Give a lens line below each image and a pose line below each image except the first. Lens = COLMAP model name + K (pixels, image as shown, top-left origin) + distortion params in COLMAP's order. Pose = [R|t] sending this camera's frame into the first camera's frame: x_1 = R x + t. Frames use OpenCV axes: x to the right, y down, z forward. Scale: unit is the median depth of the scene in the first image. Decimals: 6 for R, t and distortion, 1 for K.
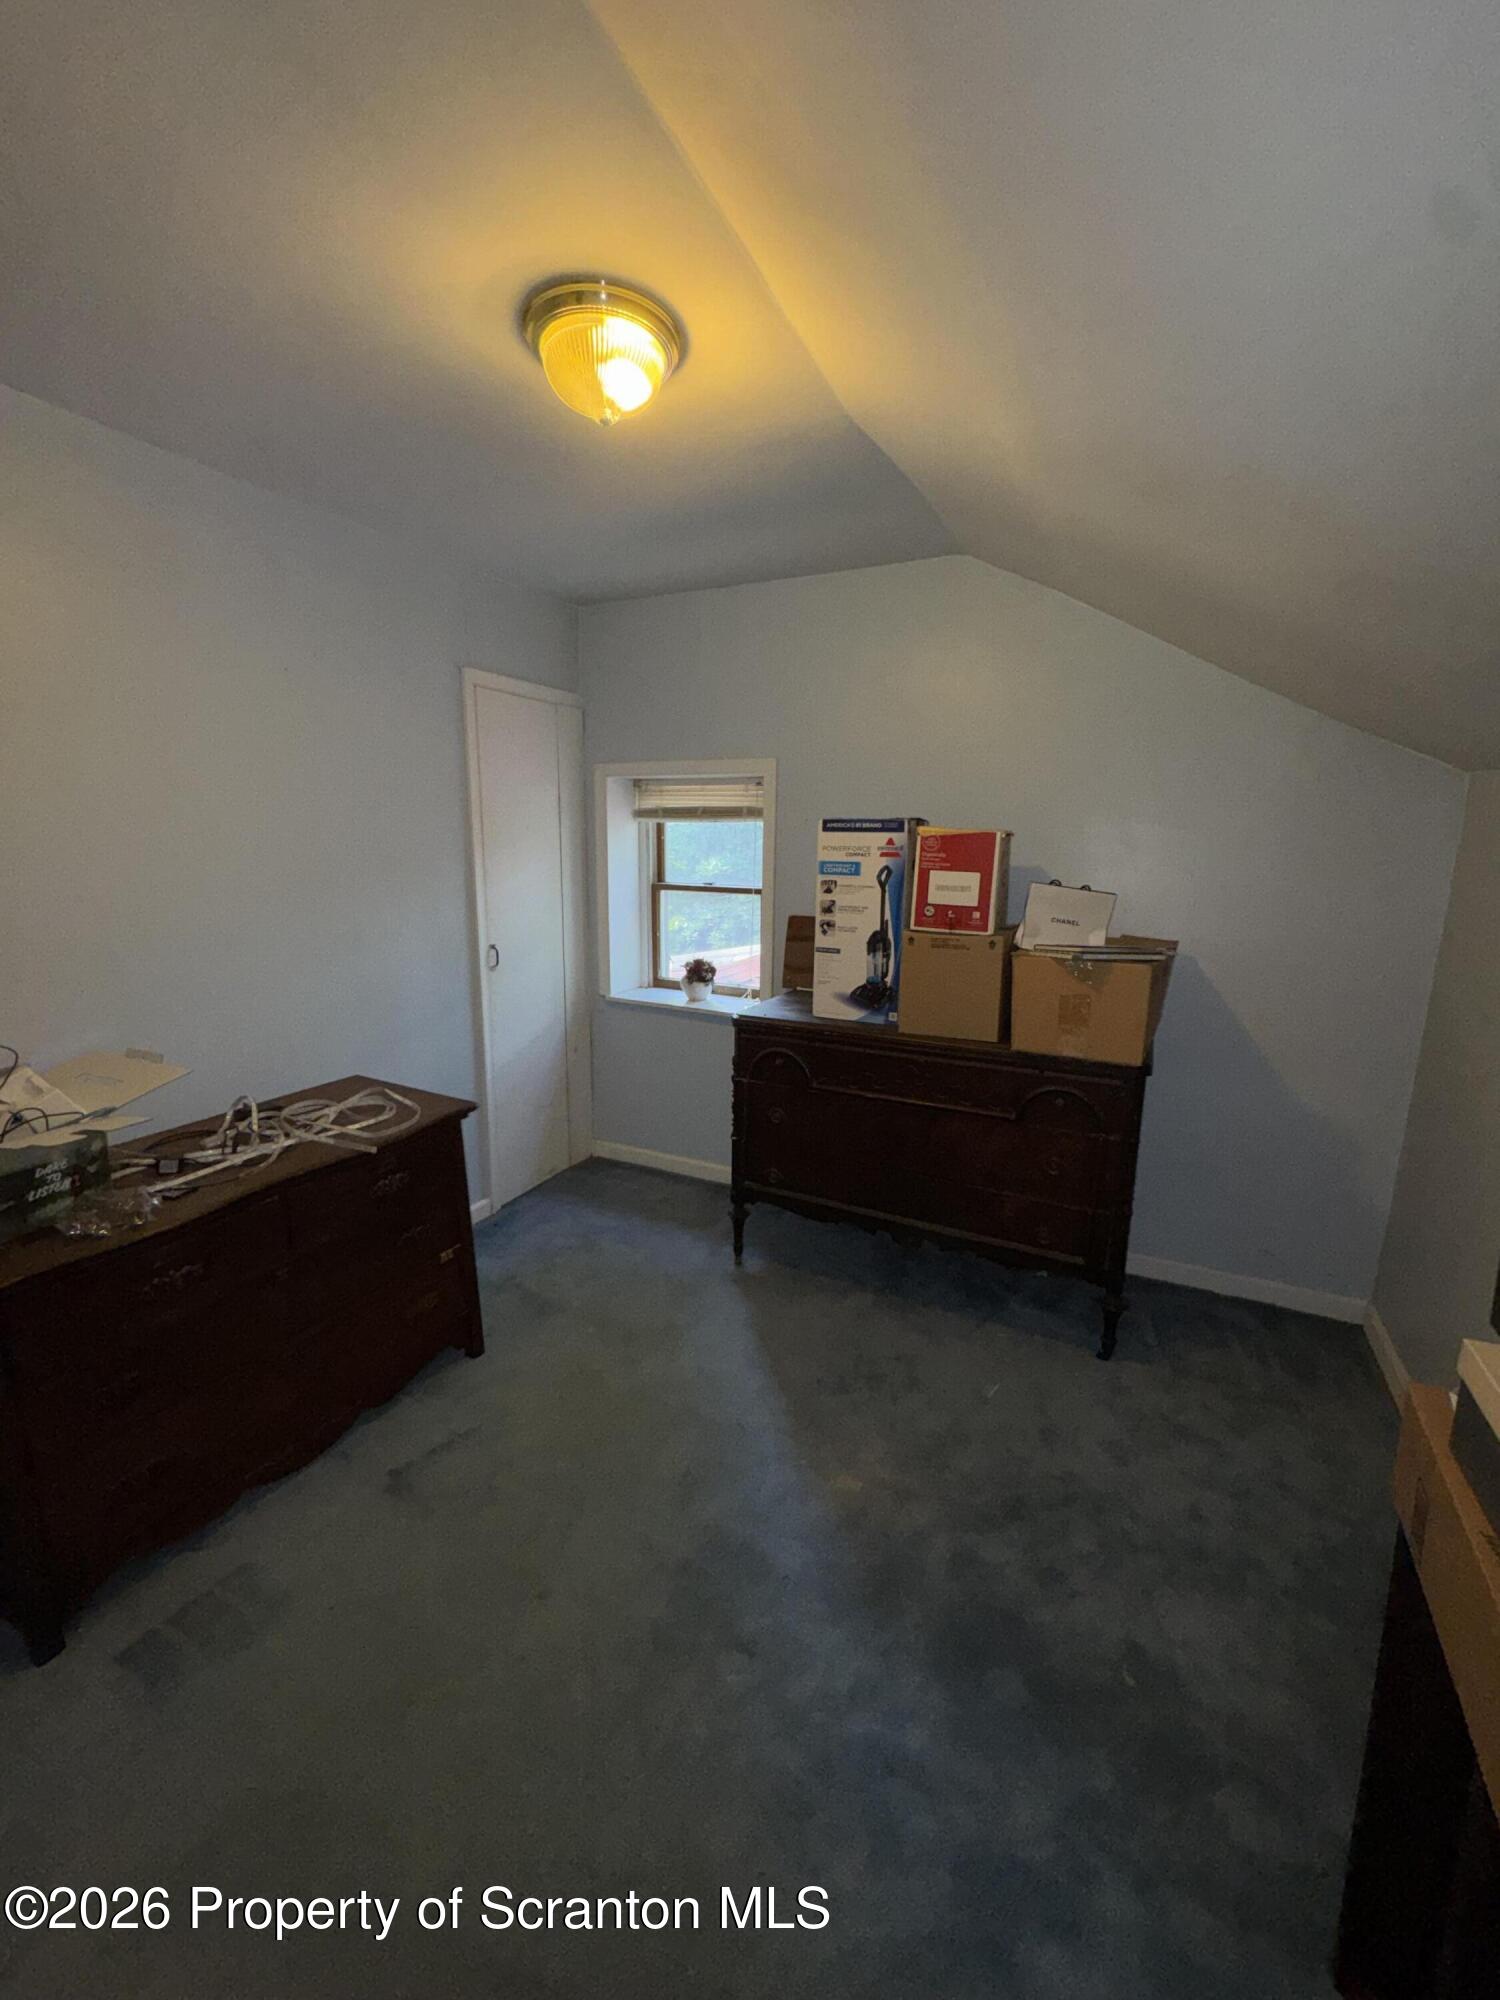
lens RADIAL K [[799.0, 0, 750.3], [0, 799.0, 995.5], [0, 0, 1]] dist [-0.004250, 0.000468]
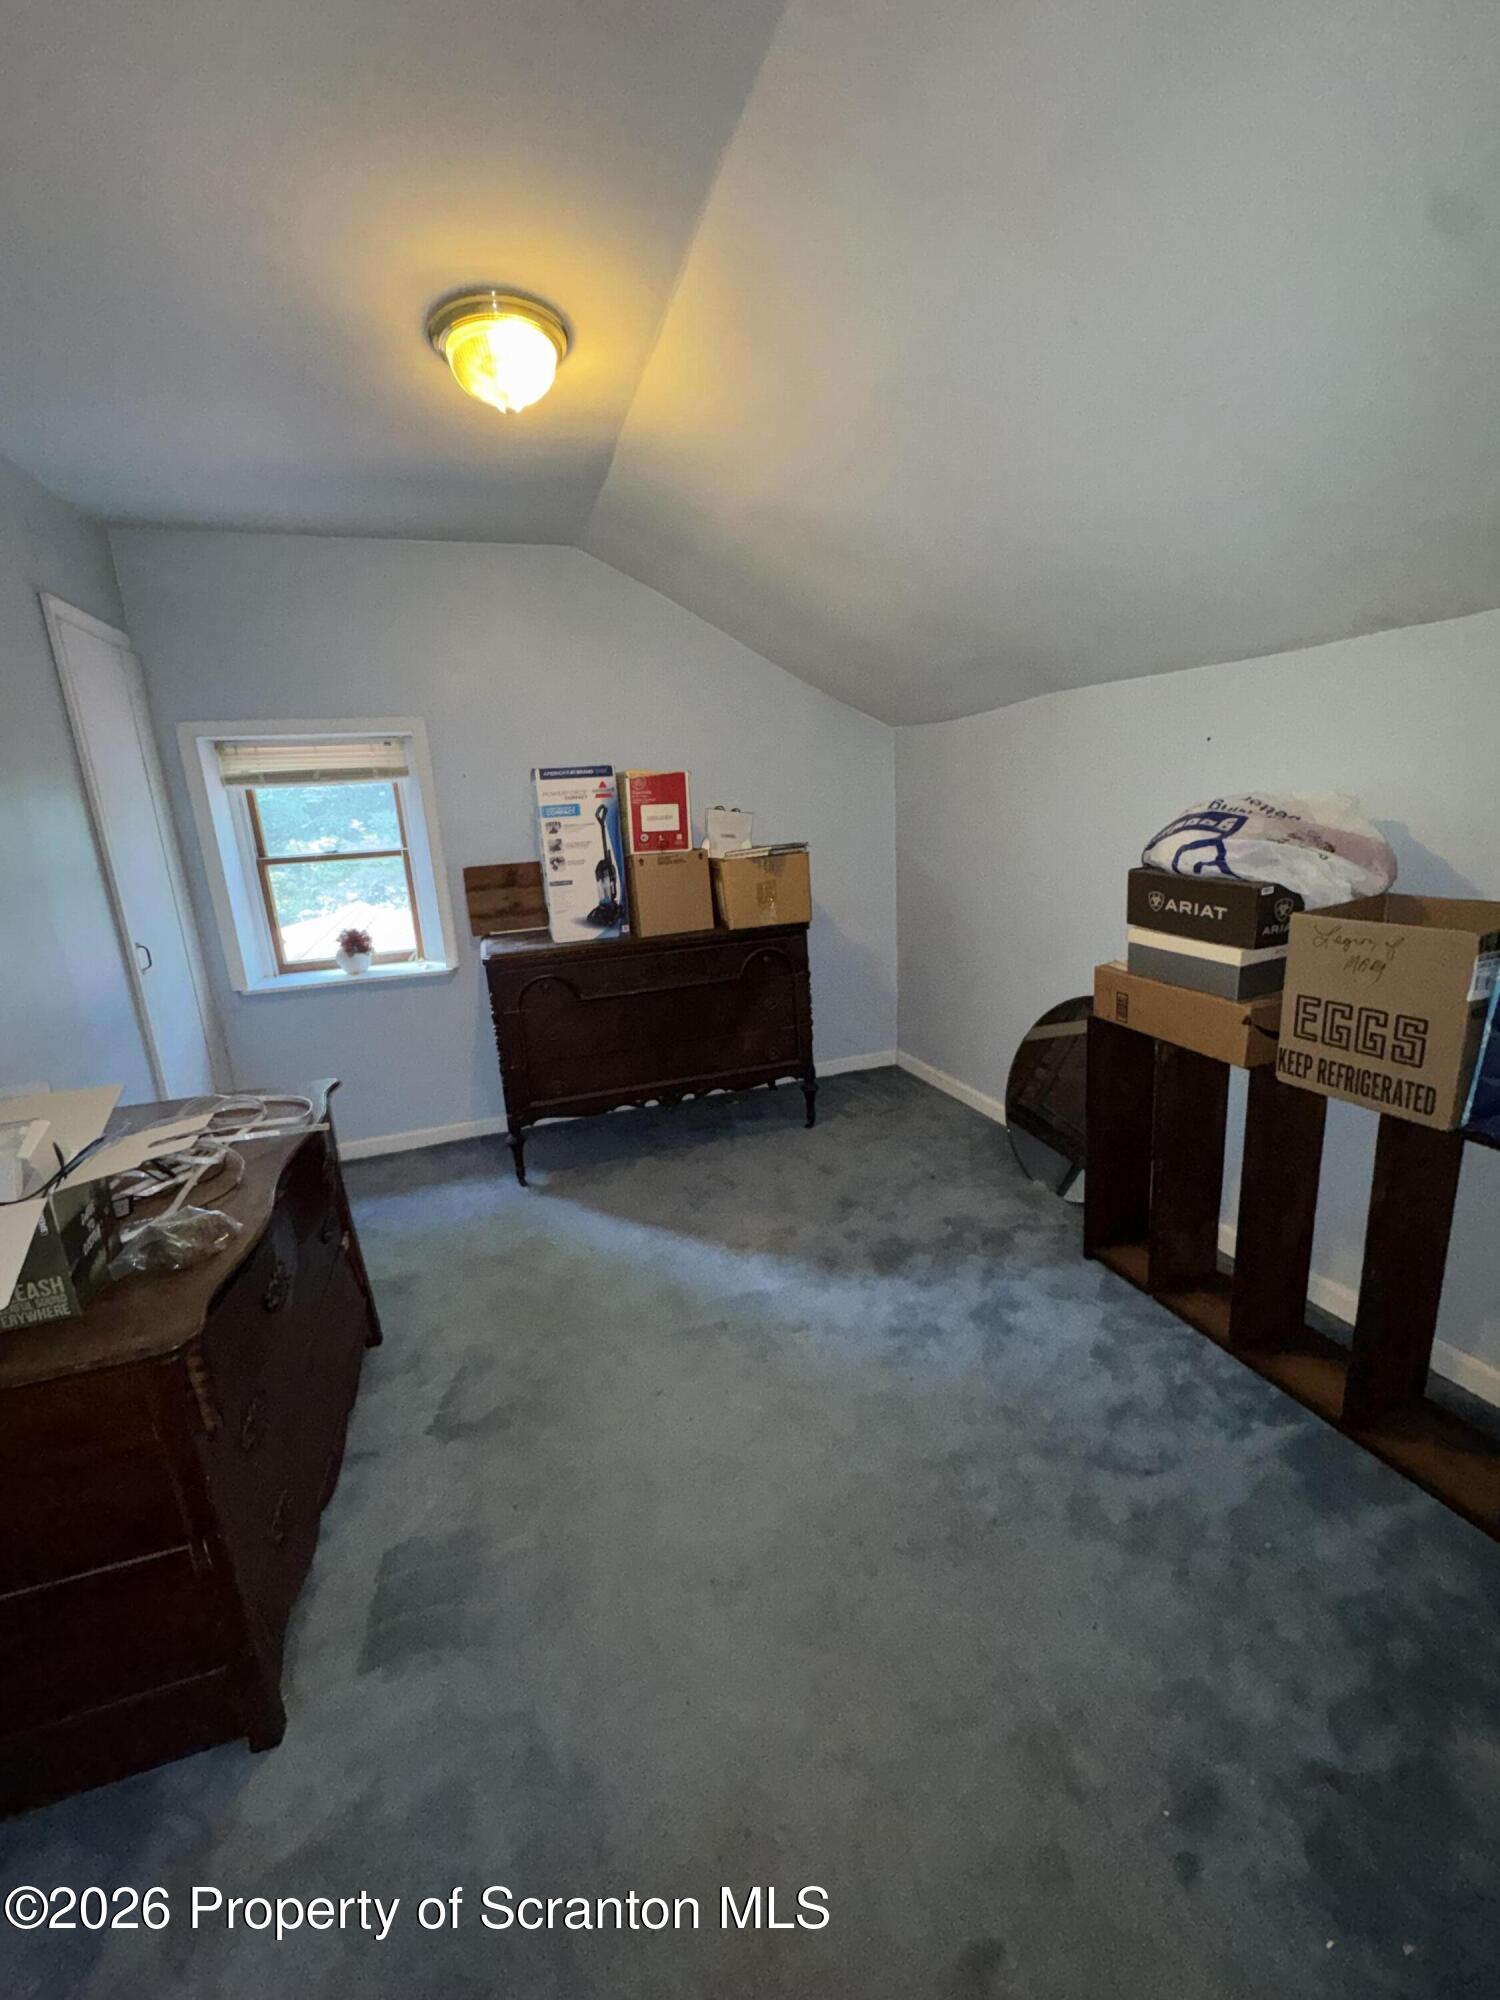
lens RADIAL K [[799.0, 0, 754.4], [0, 799.0, 992.0], [0, 0, 1]] dist [-0.004250, 0.000468]
pose [[0.705515, -0.219036, 0.673997, -0.534551], [0.201229, 0.973810, 0.105830, 0.031547], [-0.679526, 0.060963, 0.731114, -0.025238]]
